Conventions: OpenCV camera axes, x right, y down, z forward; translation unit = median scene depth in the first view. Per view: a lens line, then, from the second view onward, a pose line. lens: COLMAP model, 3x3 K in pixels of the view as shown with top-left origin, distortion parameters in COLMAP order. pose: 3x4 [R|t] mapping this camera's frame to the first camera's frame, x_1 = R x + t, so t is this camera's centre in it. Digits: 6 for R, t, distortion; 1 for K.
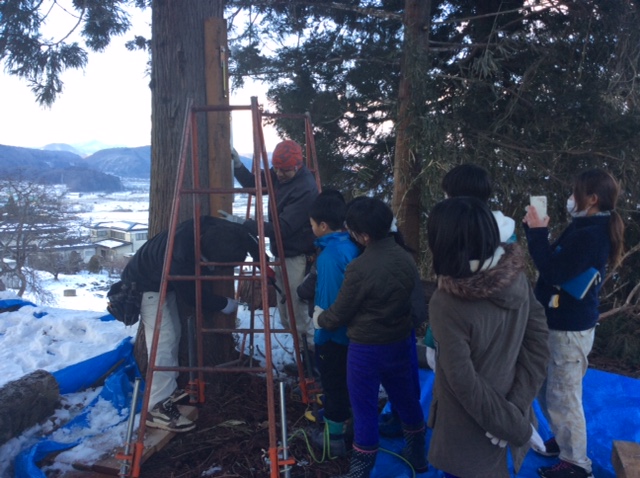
lens RADIAL K [[574.3, 0, 320.0], [0, 574.3, 239.0], [0, 0, 1]] dist [0.102872, -0.172211]
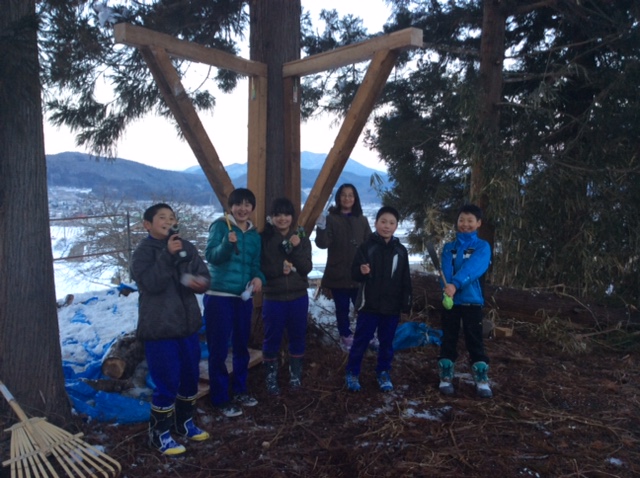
lens RADIAL K [[584.9, 0, 320.0], [0, 584.9, 239.0], [0, 0, 1]] dist [0.000411, -0.005811]
pose [[0.973898, 0.019252, -0.226168, 0.063995], [-0.027794, 0.999013, -0.034642, 0.016425], [0.225278, 0.040023, 0.973472, -0.099756]]
